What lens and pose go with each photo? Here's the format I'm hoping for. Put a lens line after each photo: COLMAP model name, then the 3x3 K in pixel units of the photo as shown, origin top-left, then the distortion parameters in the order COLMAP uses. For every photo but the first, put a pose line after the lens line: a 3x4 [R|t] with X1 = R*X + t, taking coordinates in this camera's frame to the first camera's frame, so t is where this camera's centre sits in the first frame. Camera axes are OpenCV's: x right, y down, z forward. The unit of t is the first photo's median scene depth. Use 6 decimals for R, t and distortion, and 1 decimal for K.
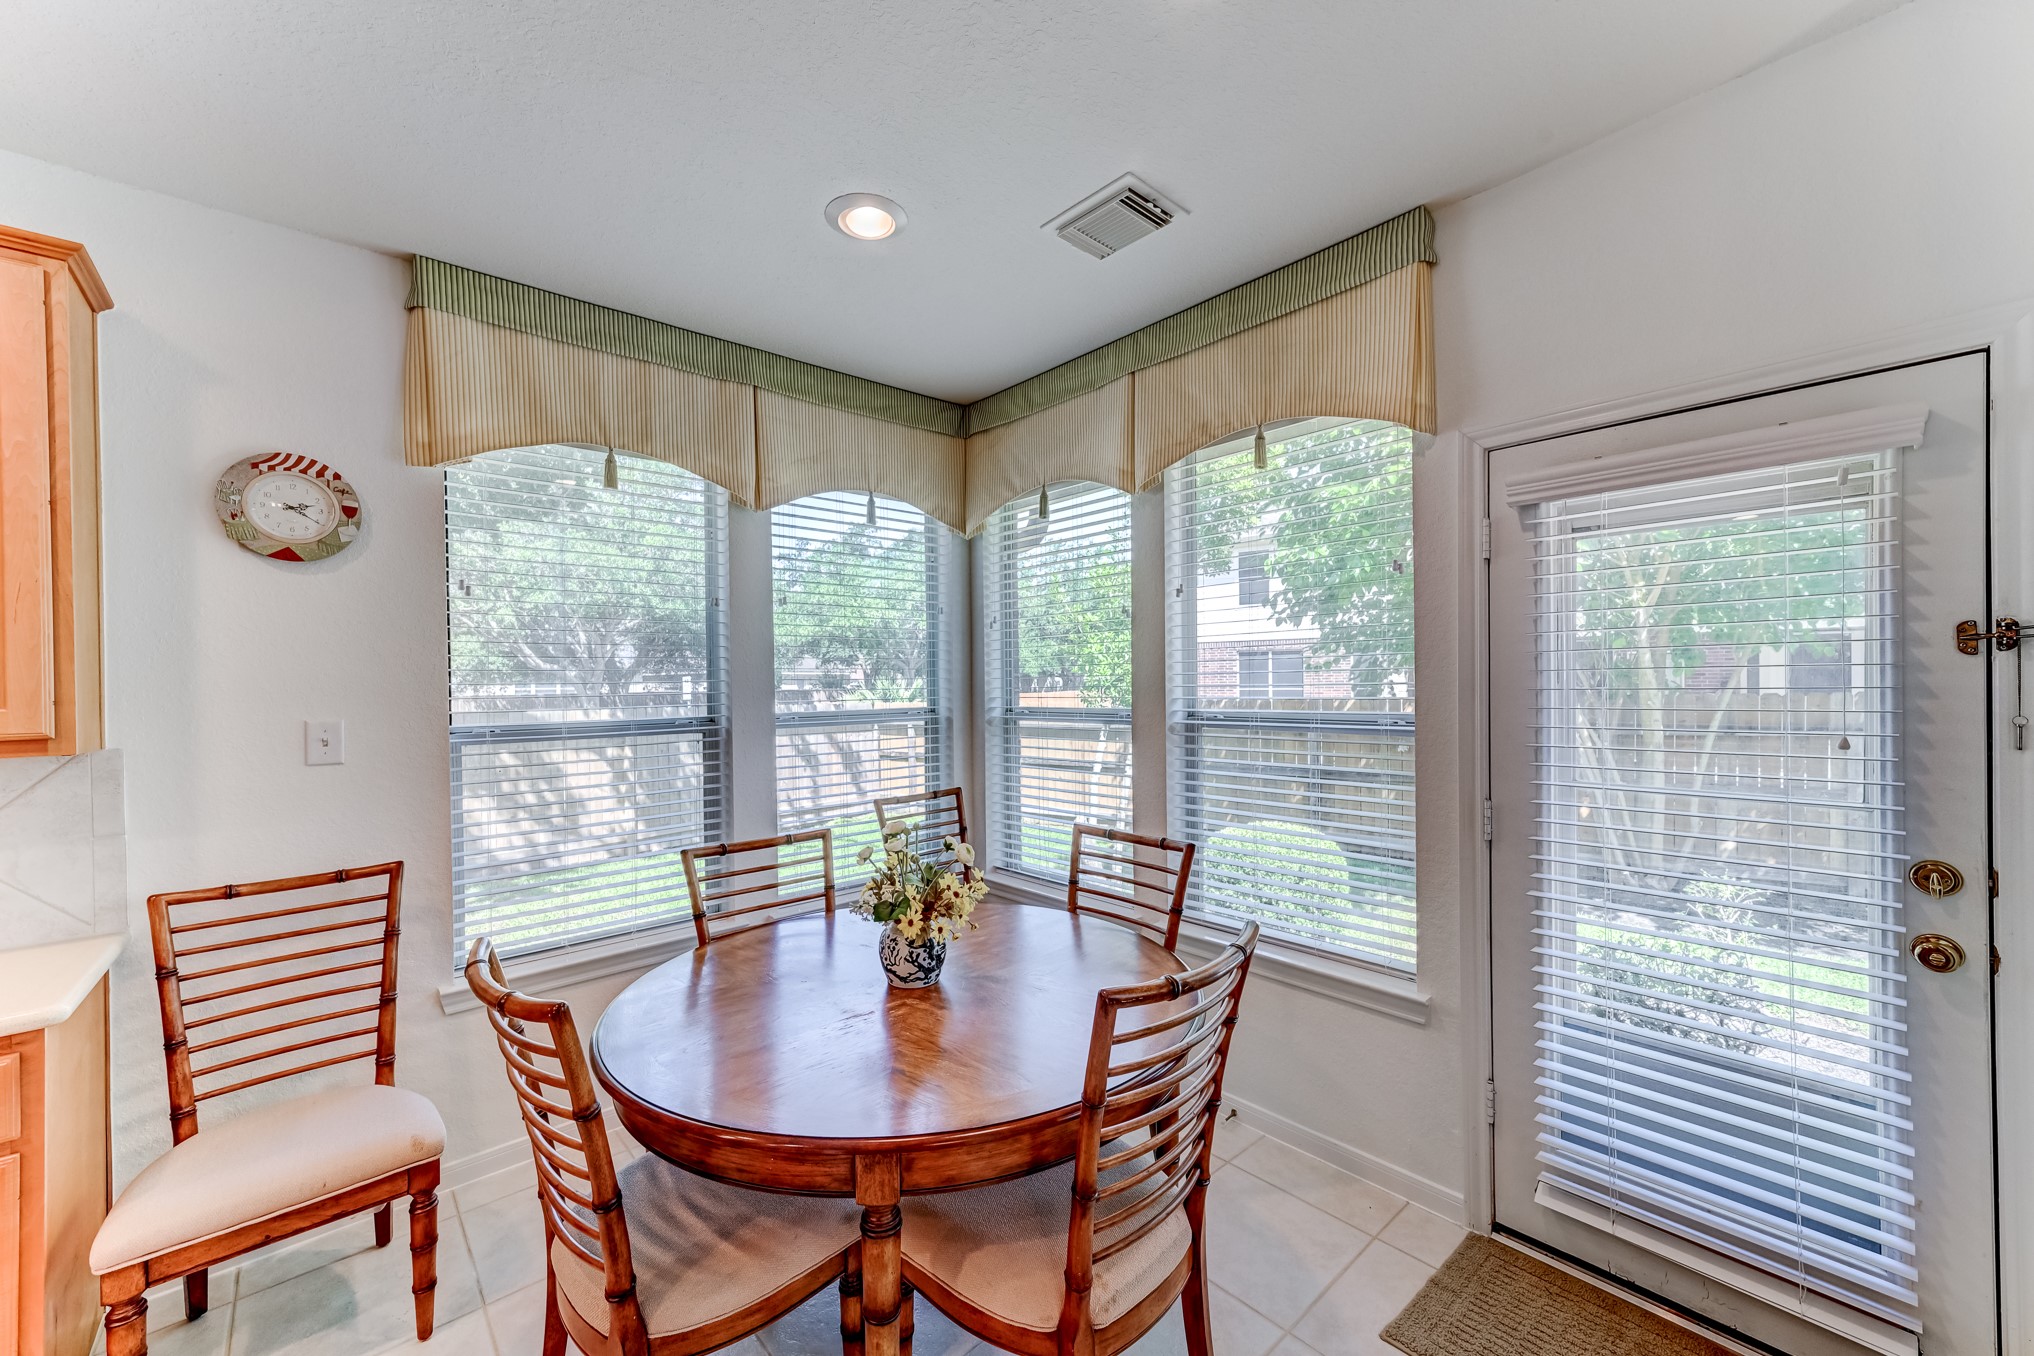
lens RADIAL K [[792.9, 0, 1005.6], [0, 792.9, 688.0], [0, 0, 1]] dist [0.005812, 0.001222]
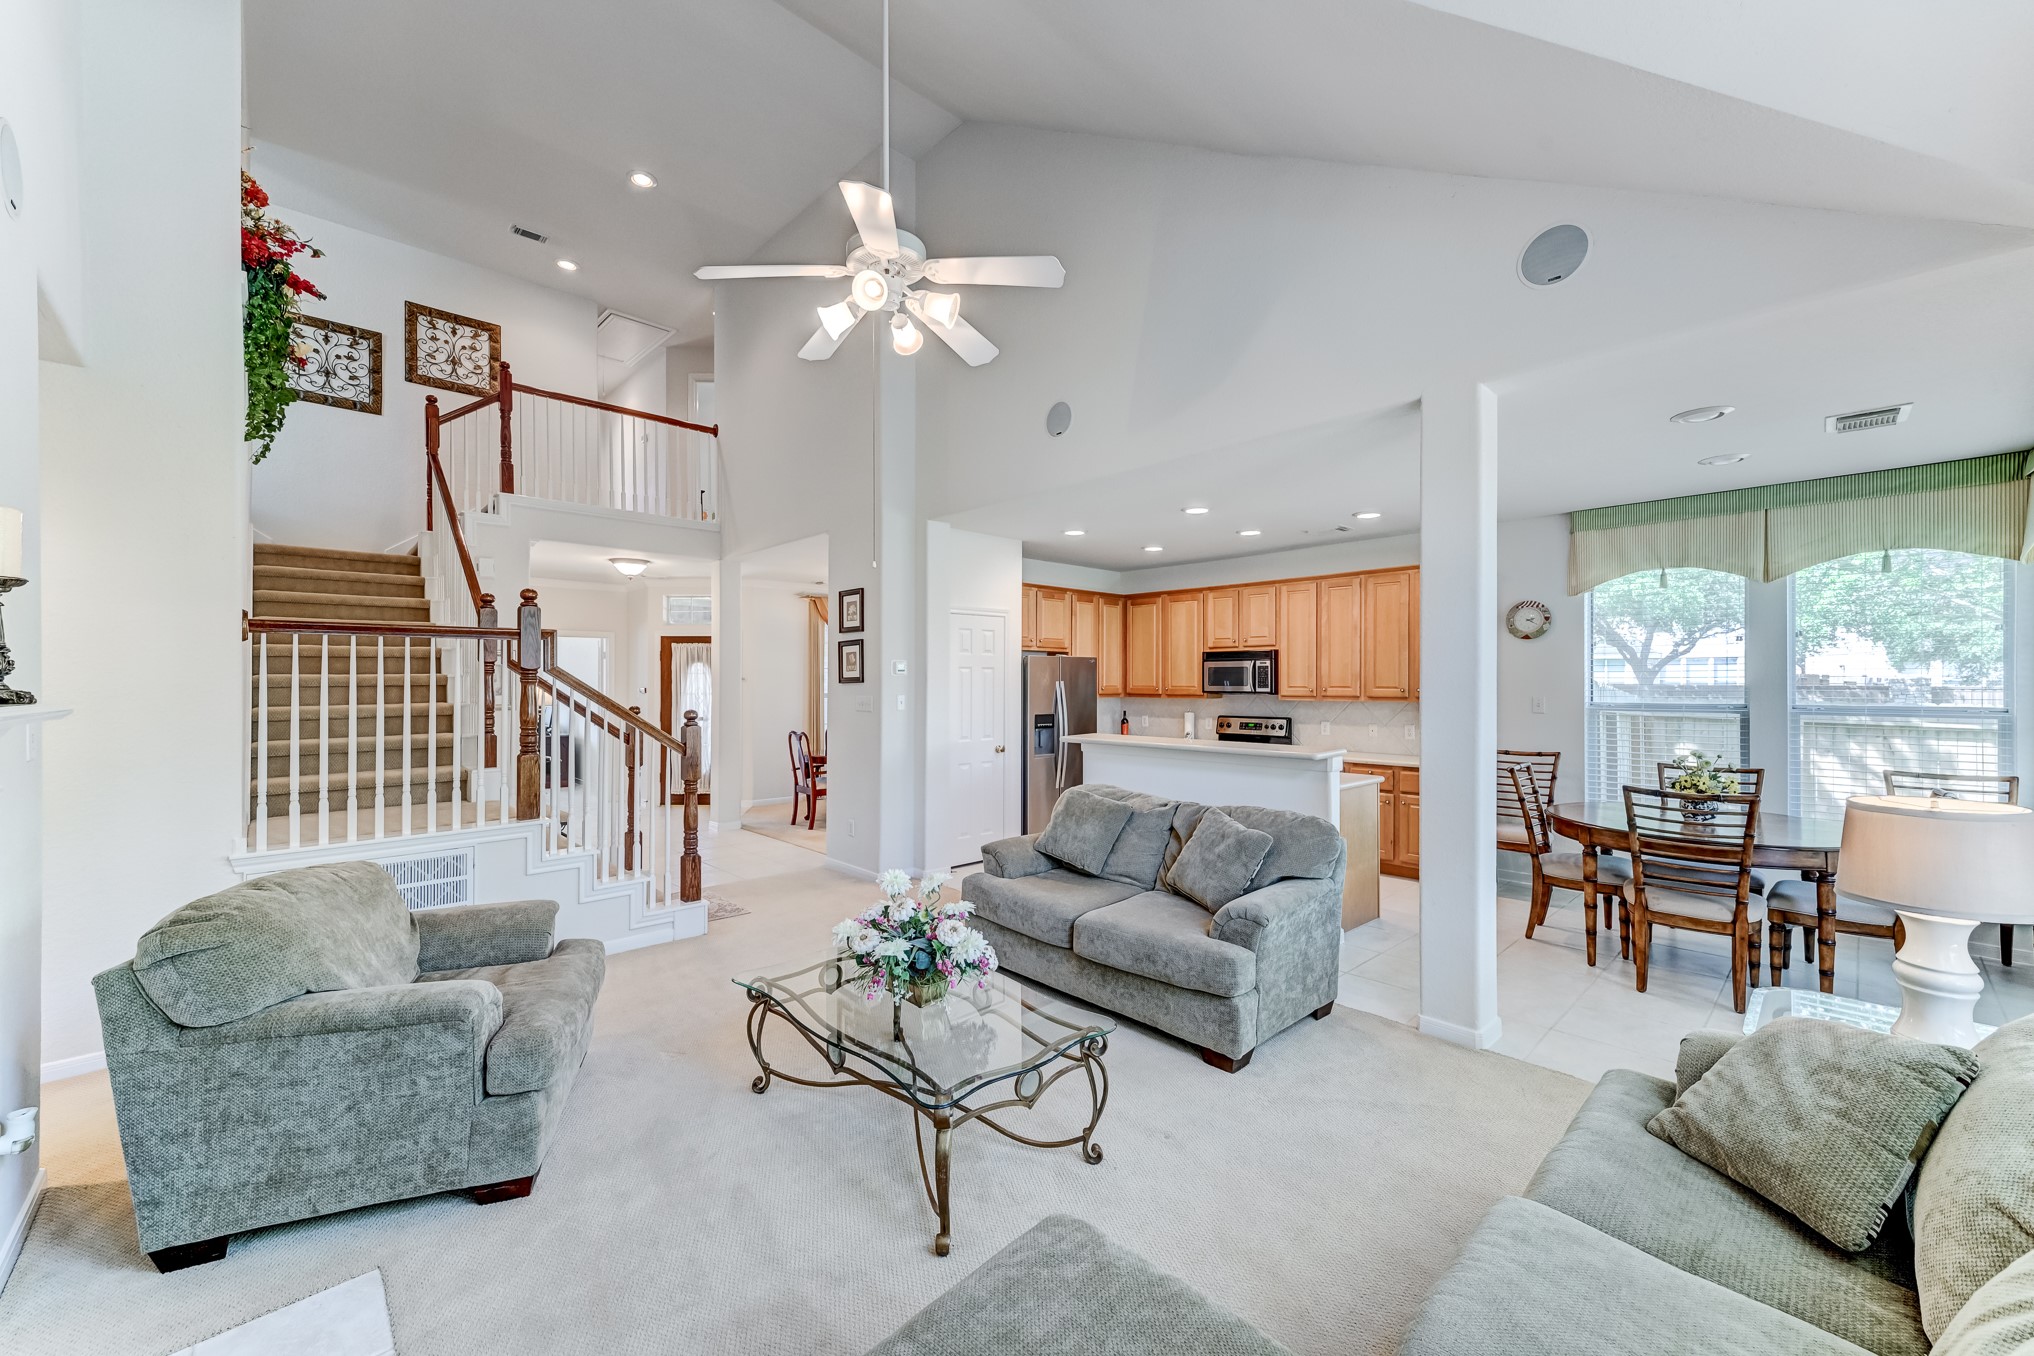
lens RADIAL K [[792.9, 0, 1014.6], [0, 792.9, 677.2], [0, 0, 1]] dist [0.005812, 0.001222]
pose [[0.034119, 0.009832, -0.999369, 1.781646], [-0.005691, 0.999937, 0.009644, -0.041791], [0.999402, 0.005358, 0.034172, -0.869286]]
